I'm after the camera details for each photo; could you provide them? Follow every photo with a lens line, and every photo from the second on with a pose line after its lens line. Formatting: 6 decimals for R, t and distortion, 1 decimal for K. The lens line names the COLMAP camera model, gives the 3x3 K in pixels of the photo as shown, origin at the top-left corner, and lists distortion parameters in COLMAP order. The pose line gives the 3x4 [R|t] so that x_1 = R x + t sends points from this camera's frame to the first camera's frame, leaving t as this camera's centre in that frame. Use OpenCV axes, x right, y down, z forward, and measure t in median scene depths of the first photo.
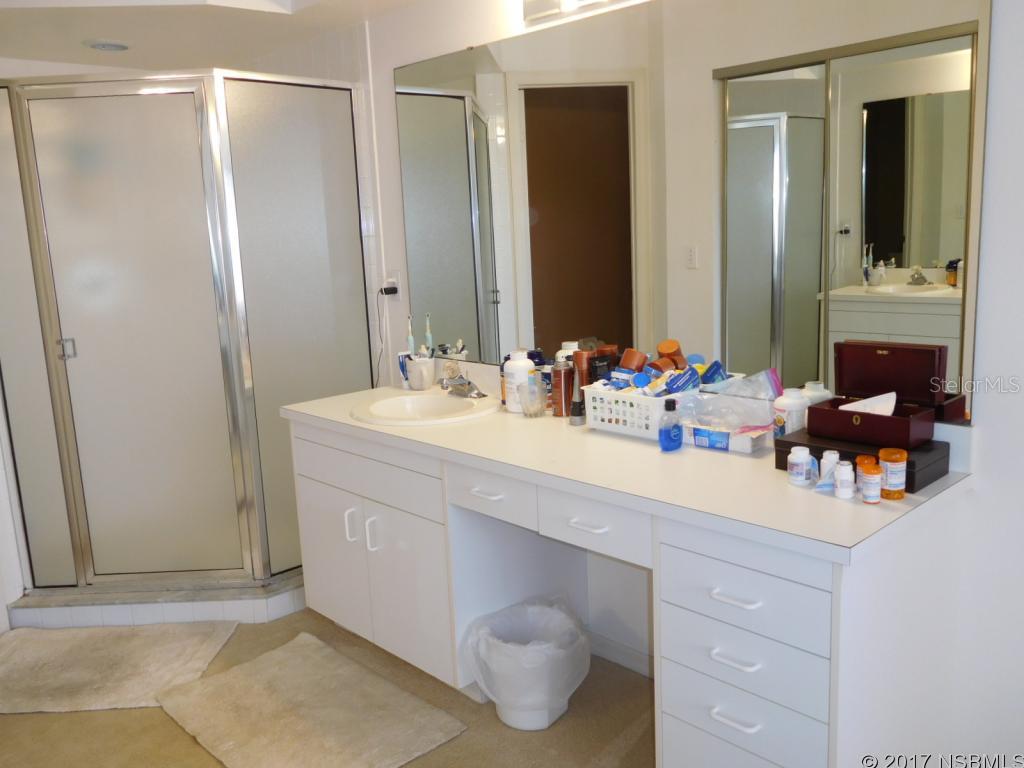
lens RADIAL K [[877.6, 0, 512.0], [0, 877.6, 384.0], [0, 0, 1]] dist [-0.011013, -0.009753]
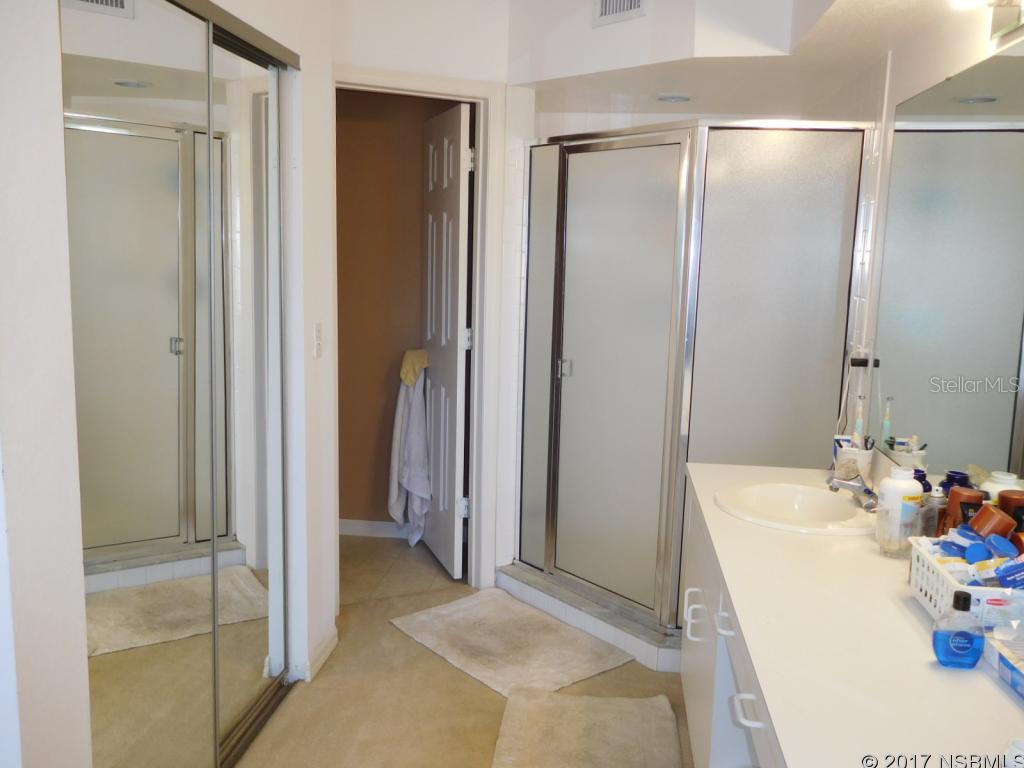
lens RADIAL K [[858.9, 0, 512.0], [0, 858.9, 384.0], [0, 0, 1]] dist [-0.007758, 0.004663]
pose [[0.634651, 0.174498, -0.752840, 0.307353], [-0.190663, 0.979415, 0.066283, -0.083832], [0.748909, 0.101472, 0.654857, 0.216066]]
